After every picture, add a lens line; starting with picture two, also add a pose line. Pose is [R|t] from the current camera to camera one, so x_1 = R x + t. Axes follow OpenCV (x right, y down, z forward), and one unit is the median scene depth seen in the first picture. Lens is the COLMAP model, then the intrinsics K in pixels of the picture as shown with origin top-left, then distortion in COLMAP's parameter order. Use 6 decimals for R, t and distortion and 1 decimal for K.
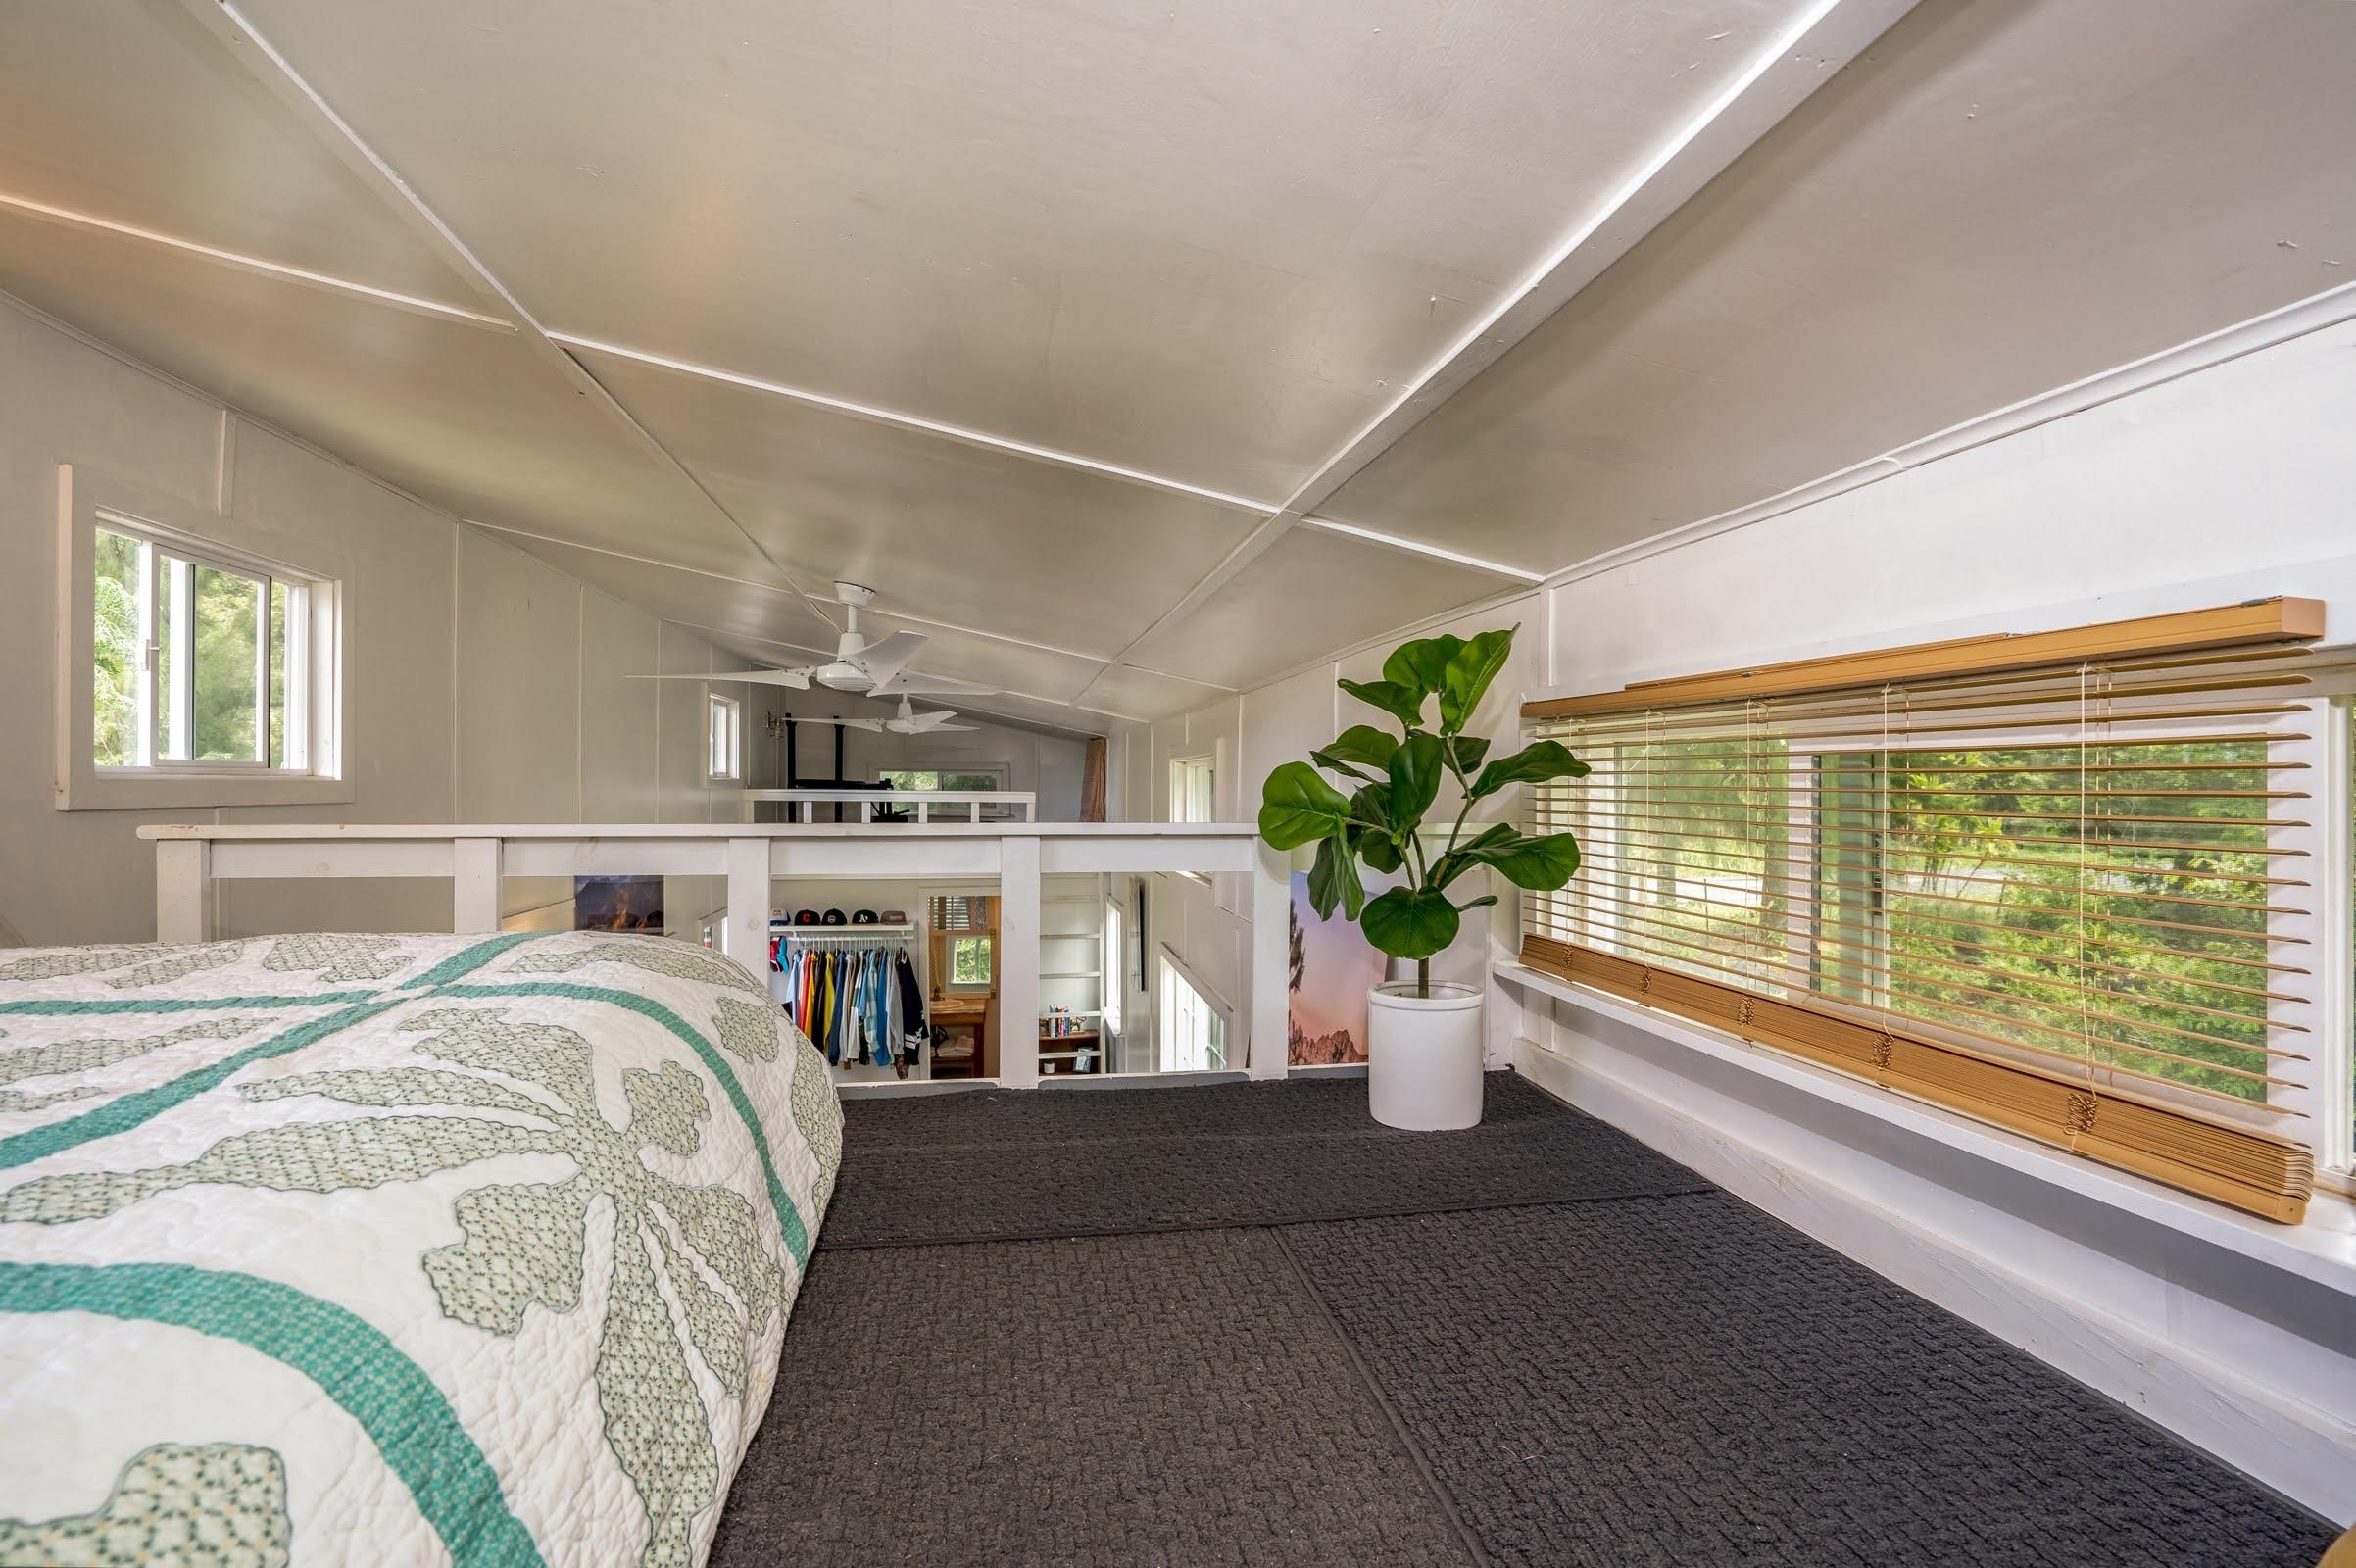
lens RADIAL K [[1555.7, 0, 1178.0], [0, 1555.7, 784.0], [0, 0, 1]] dist [-0.129567, -0.002483]
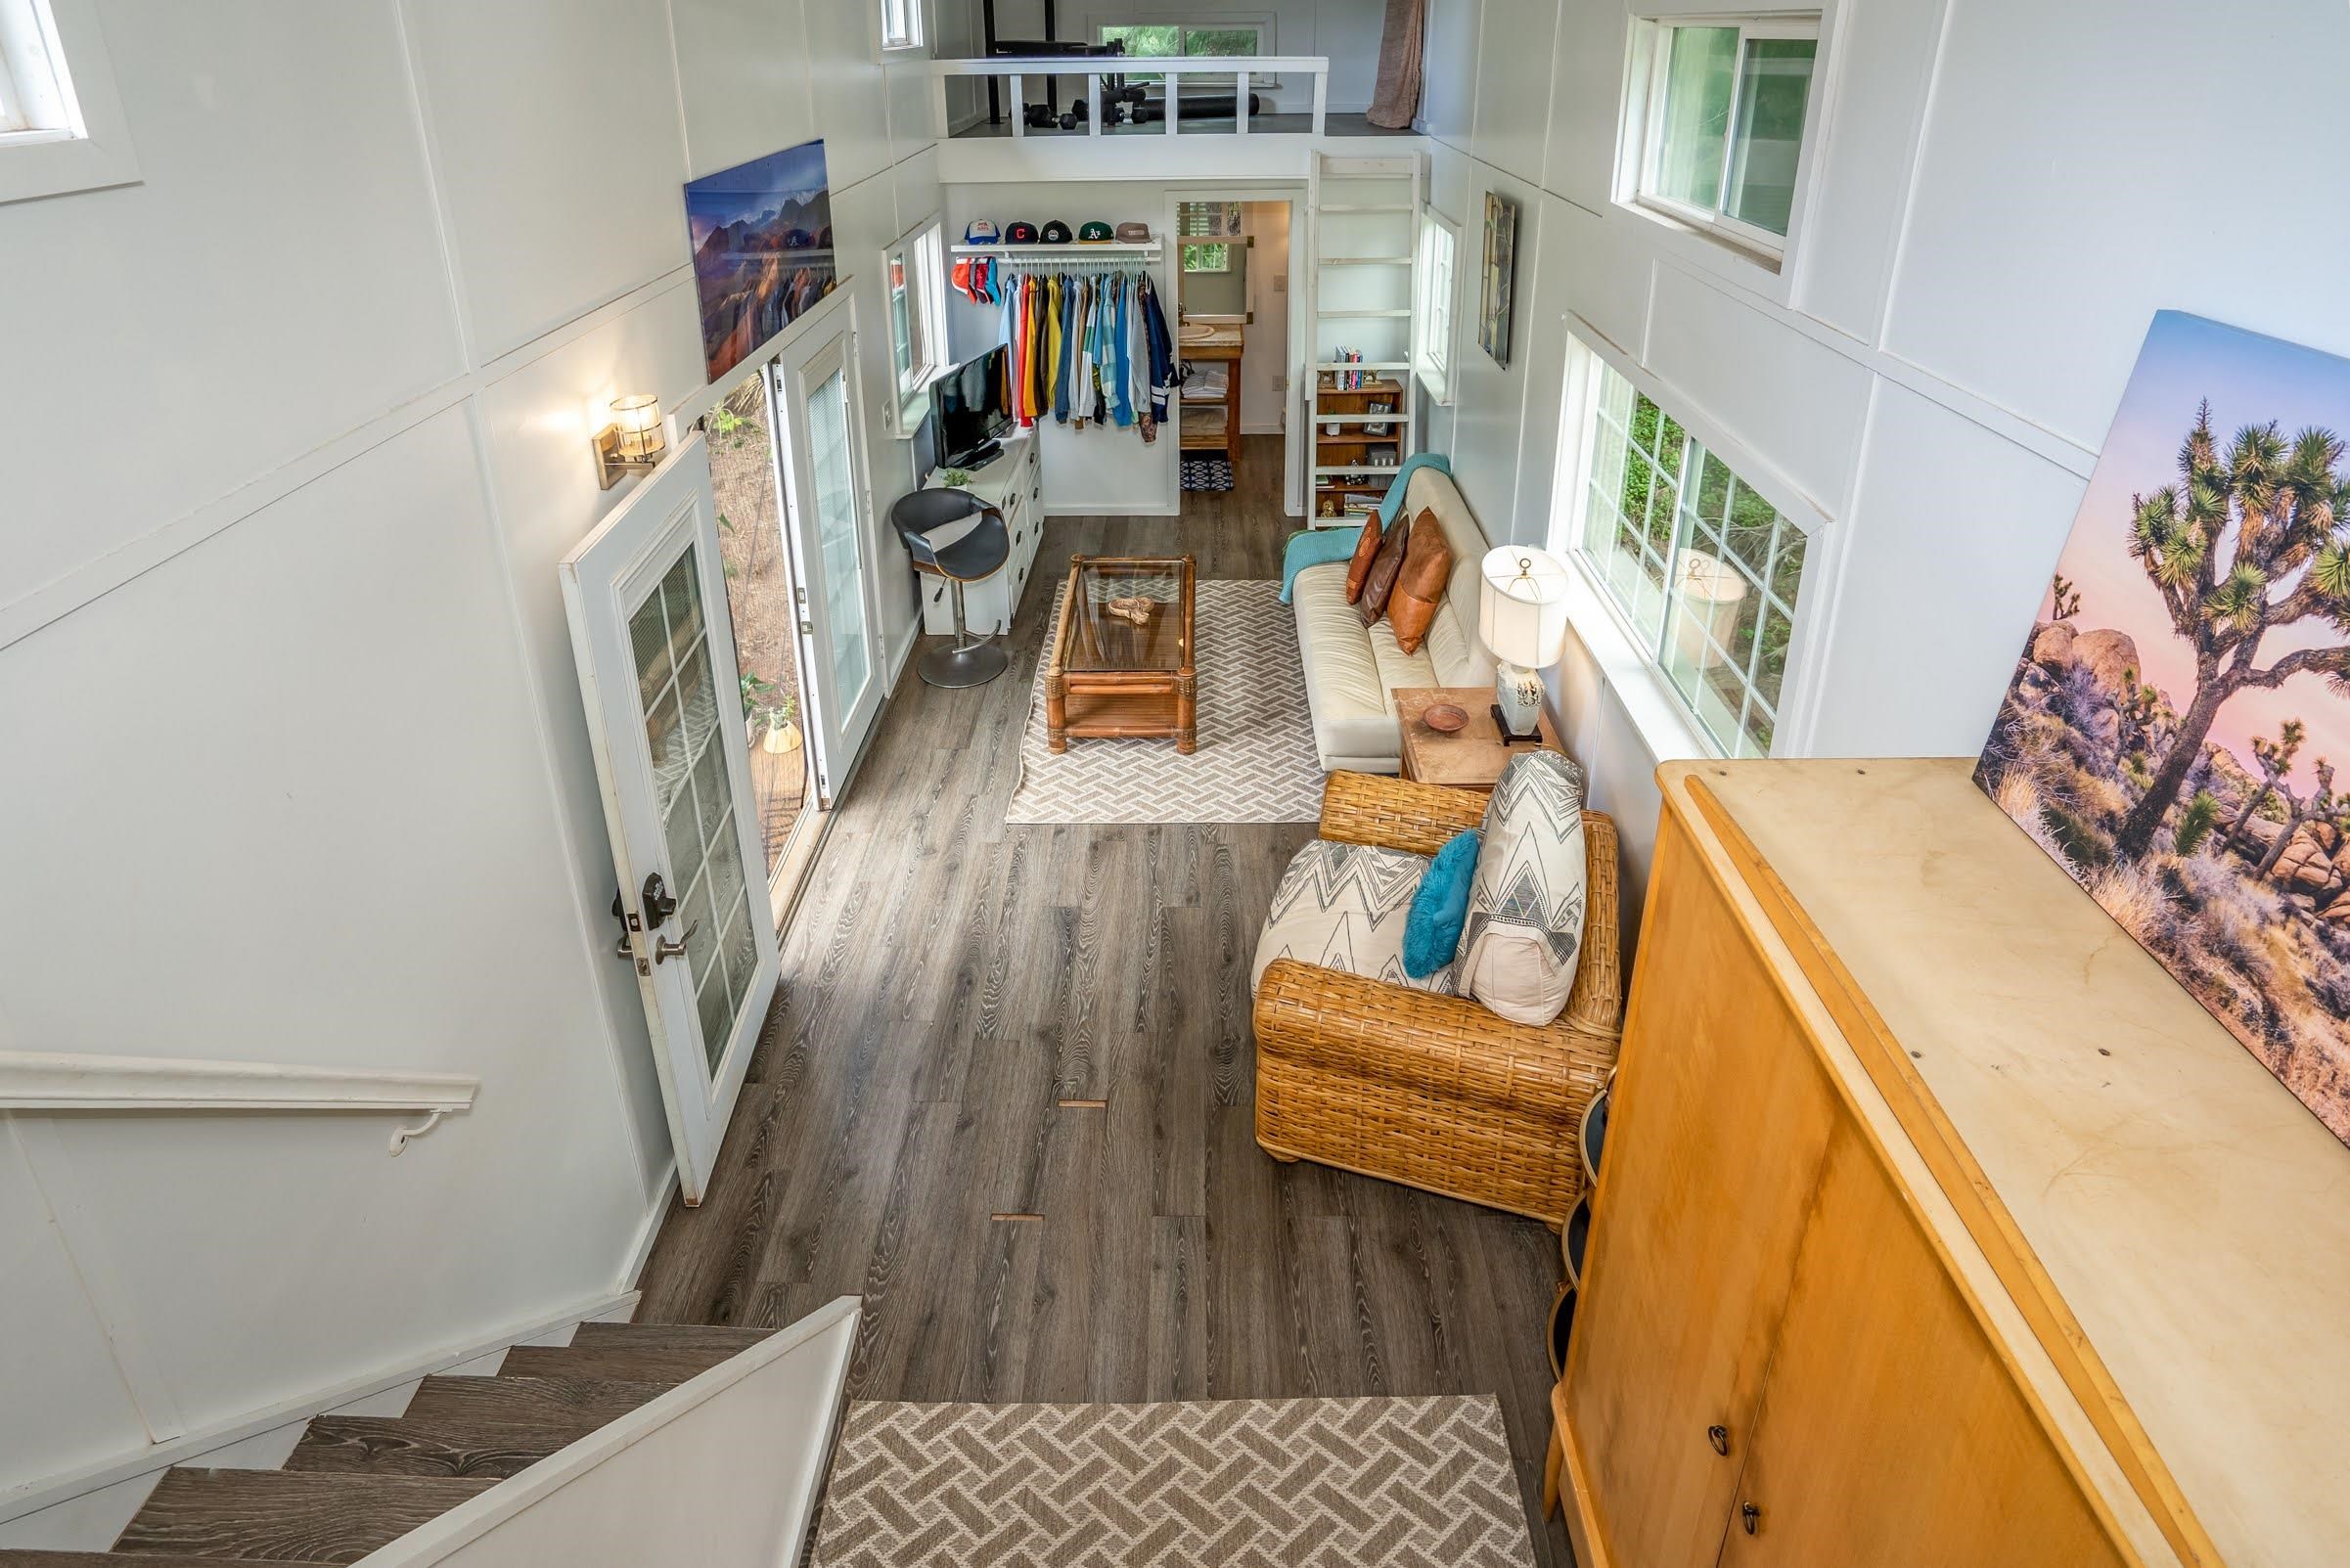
lens RADIAL K [[1551.6, 0, 1175.0], [0, 1551.6, 784.0], [0, 0, 1]] dist [-0.129567, -0.002483]
pose [[0.991047, 0.046497, -0.125154, -0.056922], [0.013998, 0.896047, 0.443738, -0.003189], [0.132777, -0.441517, 0.887374, 0.215952]]
